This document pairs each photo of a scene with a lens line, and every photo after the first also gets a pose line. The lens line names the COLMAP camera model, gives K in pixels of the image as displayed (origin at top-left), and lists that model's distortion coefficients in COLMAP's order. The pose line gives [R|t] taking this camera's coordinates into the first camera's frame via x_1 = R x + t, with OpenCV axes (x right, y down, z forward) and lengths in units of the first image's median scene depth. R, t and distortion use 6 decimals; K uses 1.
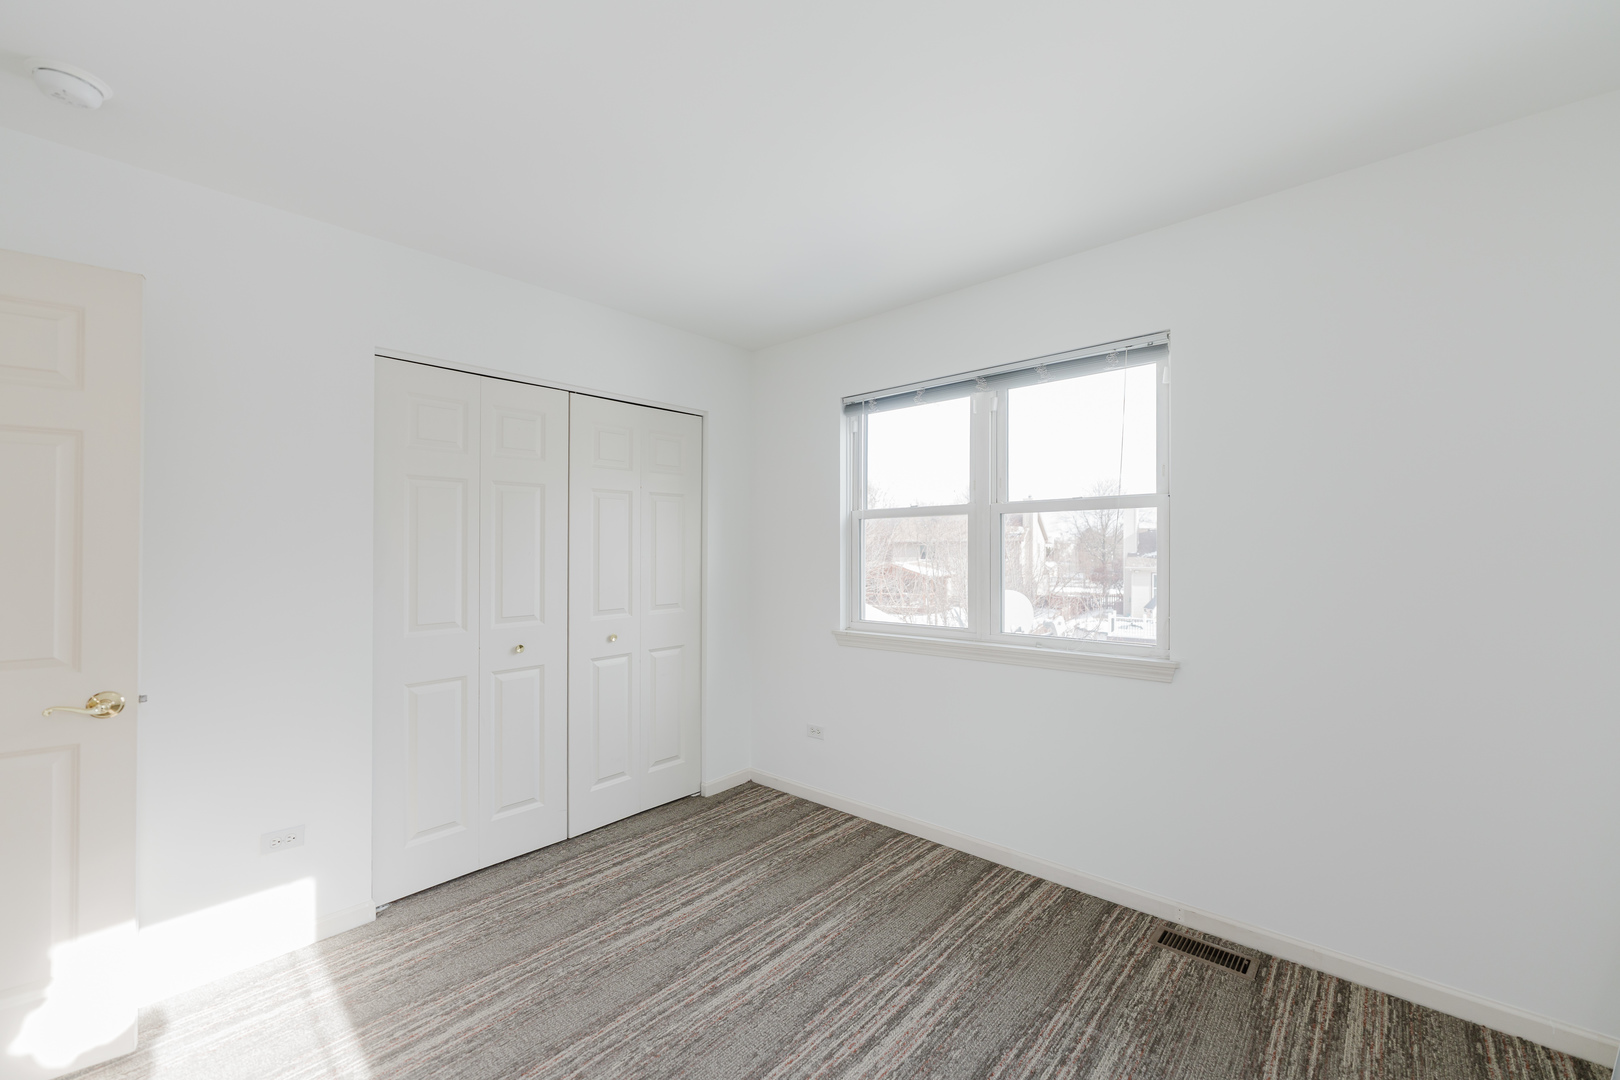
lens RADIAL K [[661.9, 0, 811.3], [0, 661.9, 526.2], [0, 0, 1]] dist [-0.000056, -0.000038]
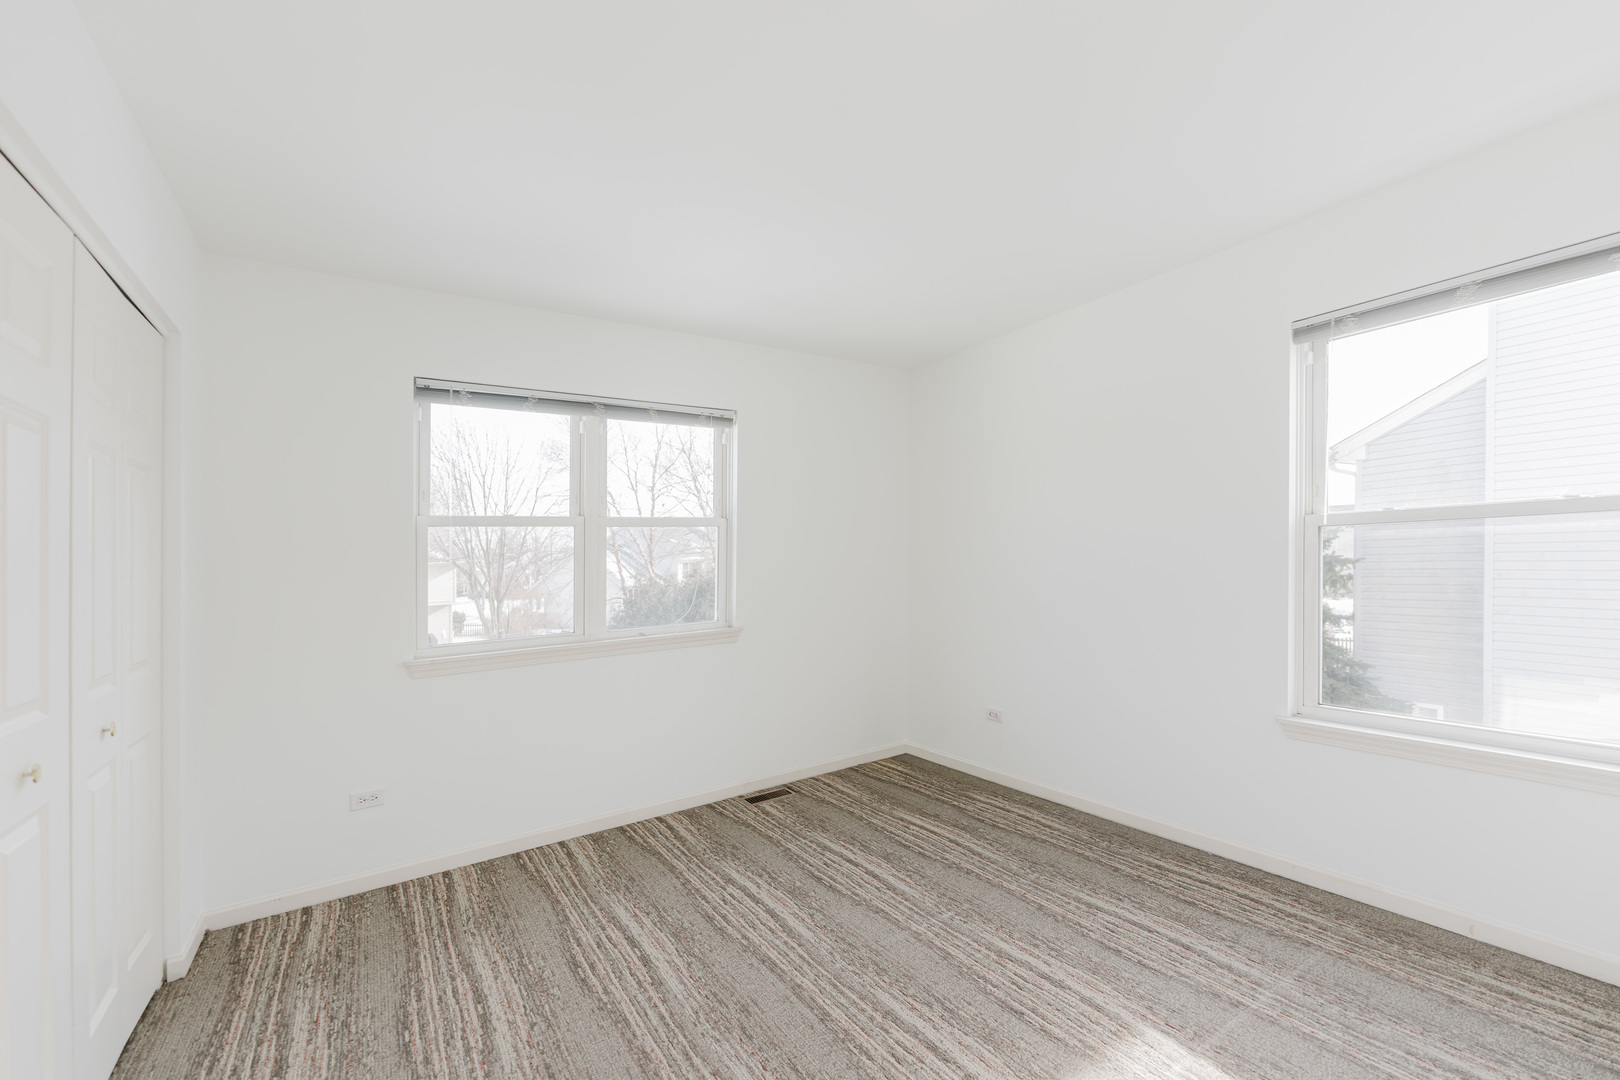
lens RADIAL K [[661.9, 0, 827.0], [0, 661.9, 577.6], [0, 0, 1]] dist [-0.000056, -0.000038]
pose [[0.232354, -0.023614, 0.972345, -0.796131], [0.005408, 0.999721, 0.022986, 0.047855], [-0.972616, -0.000082, 0.232417, 0.389860]]
